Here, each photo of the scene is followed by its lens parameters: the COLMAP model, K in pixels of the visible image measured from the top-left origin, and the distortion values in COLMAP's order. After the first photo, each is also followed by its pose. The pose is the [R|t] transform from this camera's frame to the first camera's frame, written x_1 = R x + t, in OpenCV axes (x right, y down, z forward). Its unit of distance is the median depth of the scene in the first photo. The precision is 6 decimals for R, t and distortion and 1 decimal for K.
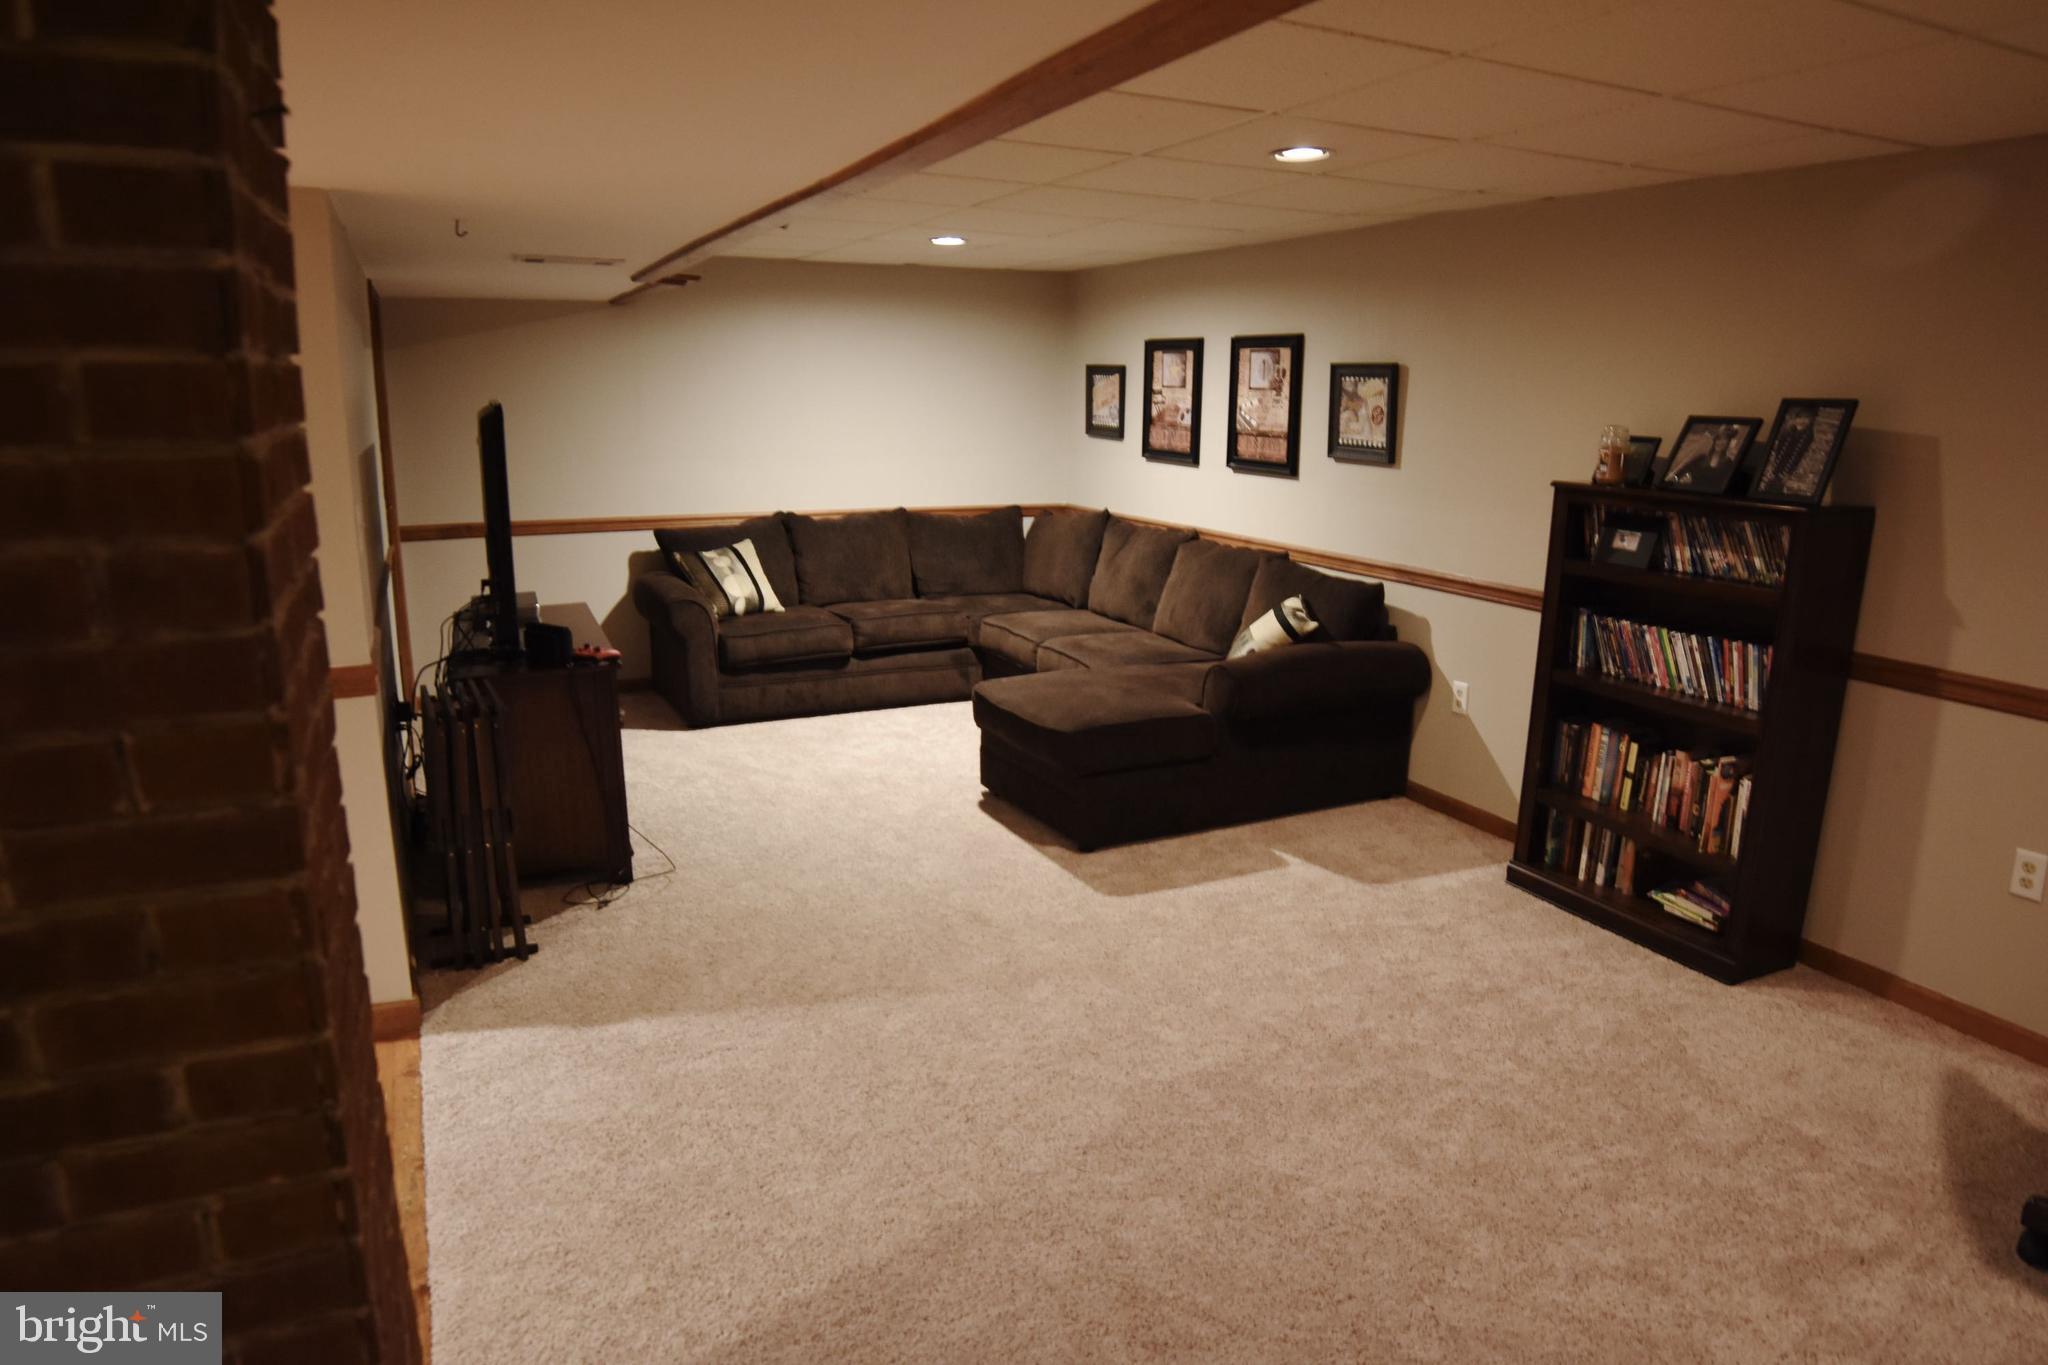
lens RADIAL K [[1278.3, 0, 1026.5], [0, 1278.3, 689.8], [0, 0, 1]] dist [-0.129398, 0.062193]
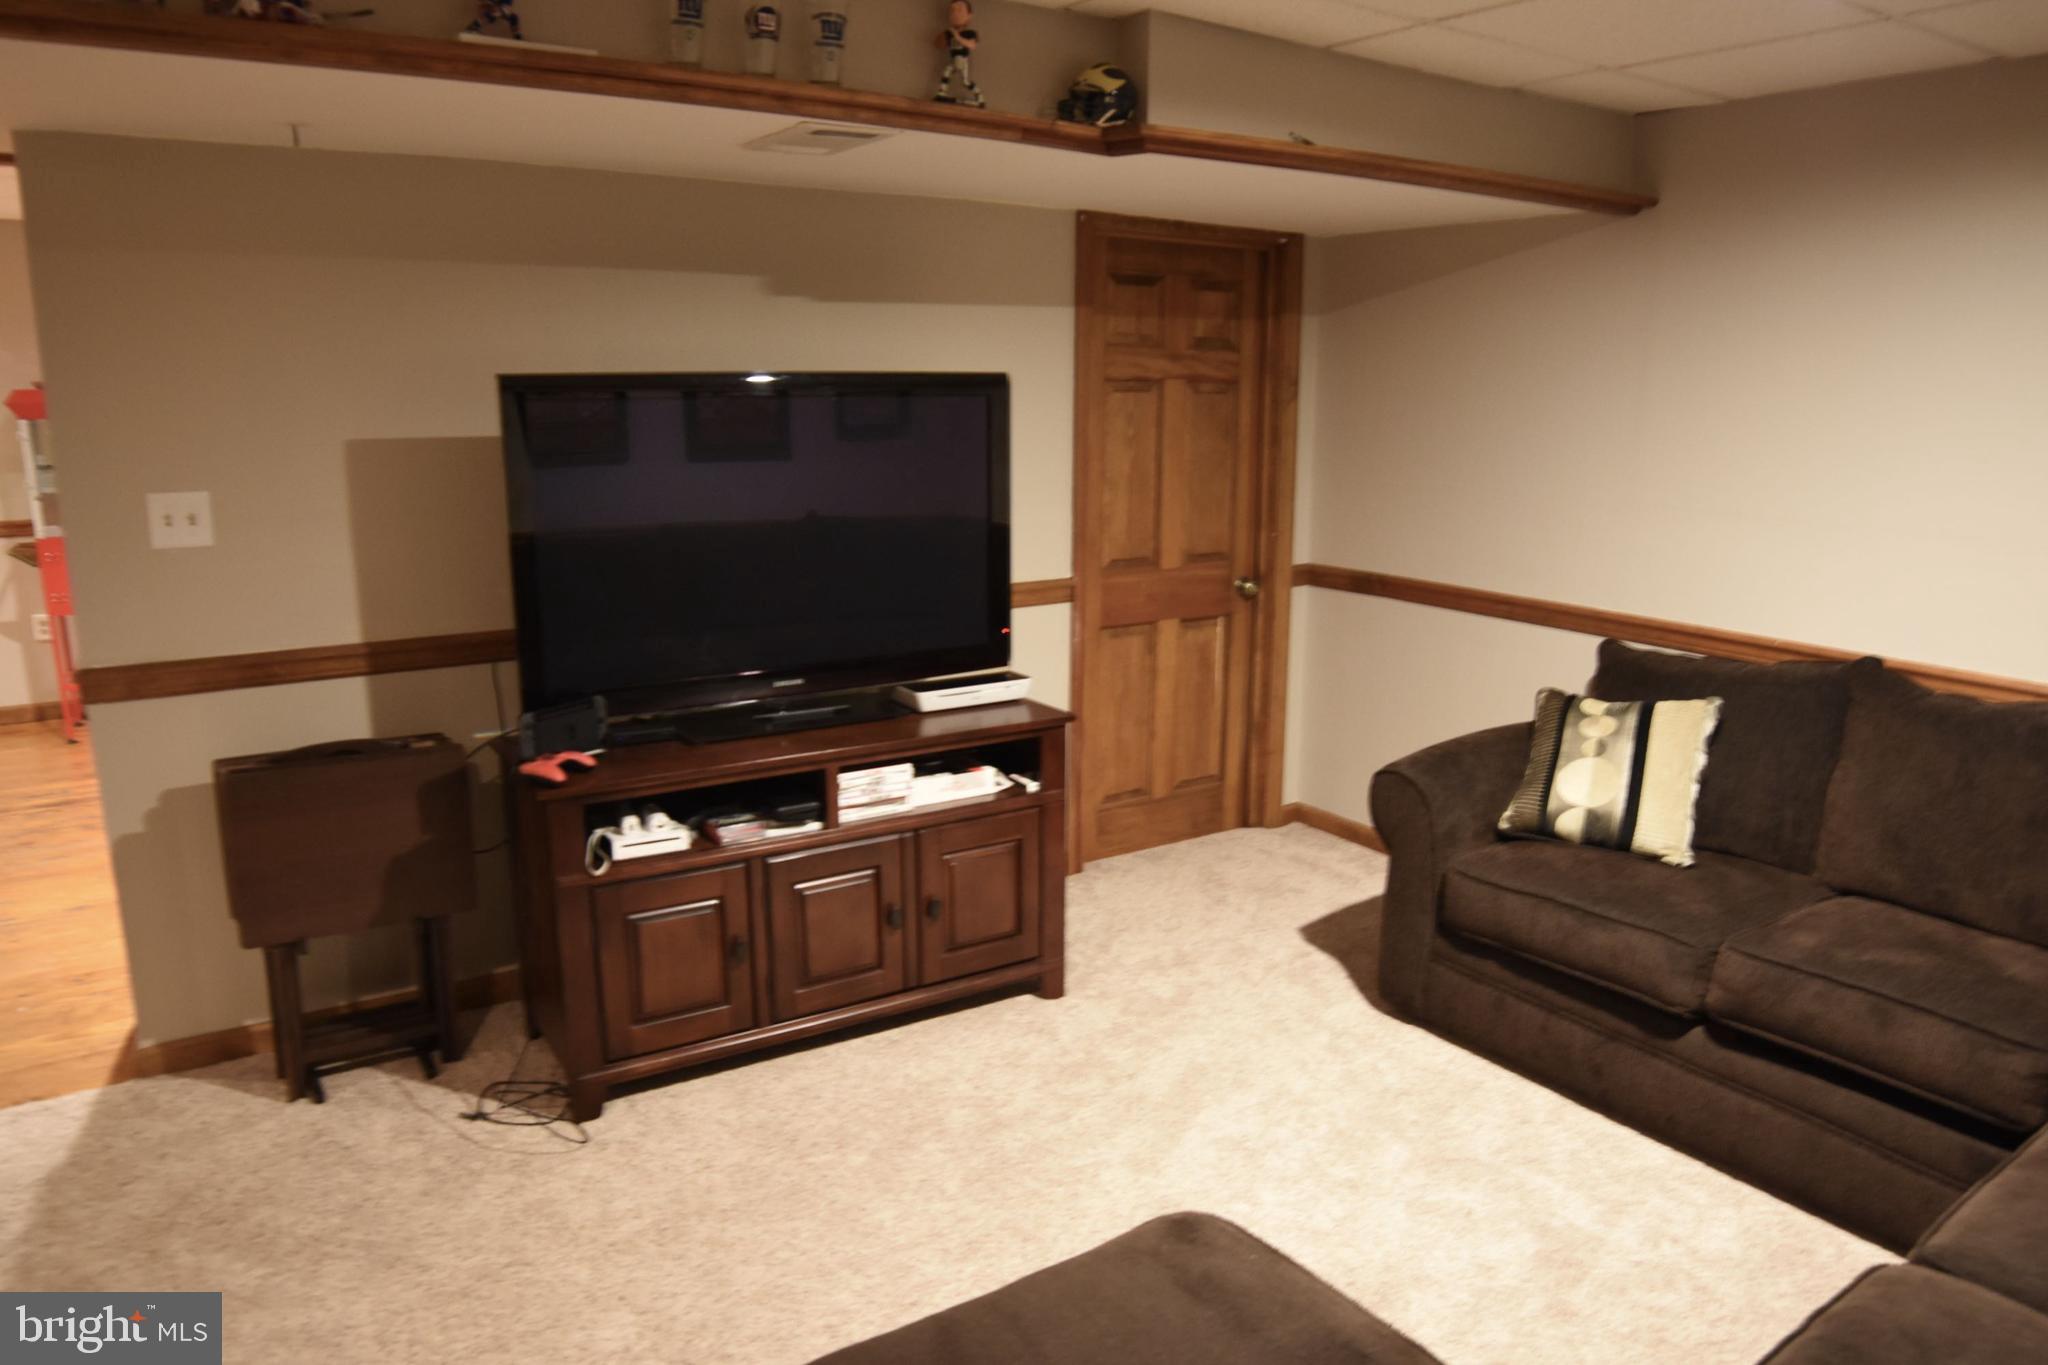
lens RADIAL K [[1278.3, 0, 1026.5], [0, 1278.3, 689.8], [0, 0, 1]] dist [-0.129398, 0.062193]
pose [[0.138000, 0.200414, -0.969943, 0.263537], [-0.228006, 0.959439, 0.165804, -0.197634], [0.963830, 0.198272, 0.178099, 0.959575]]
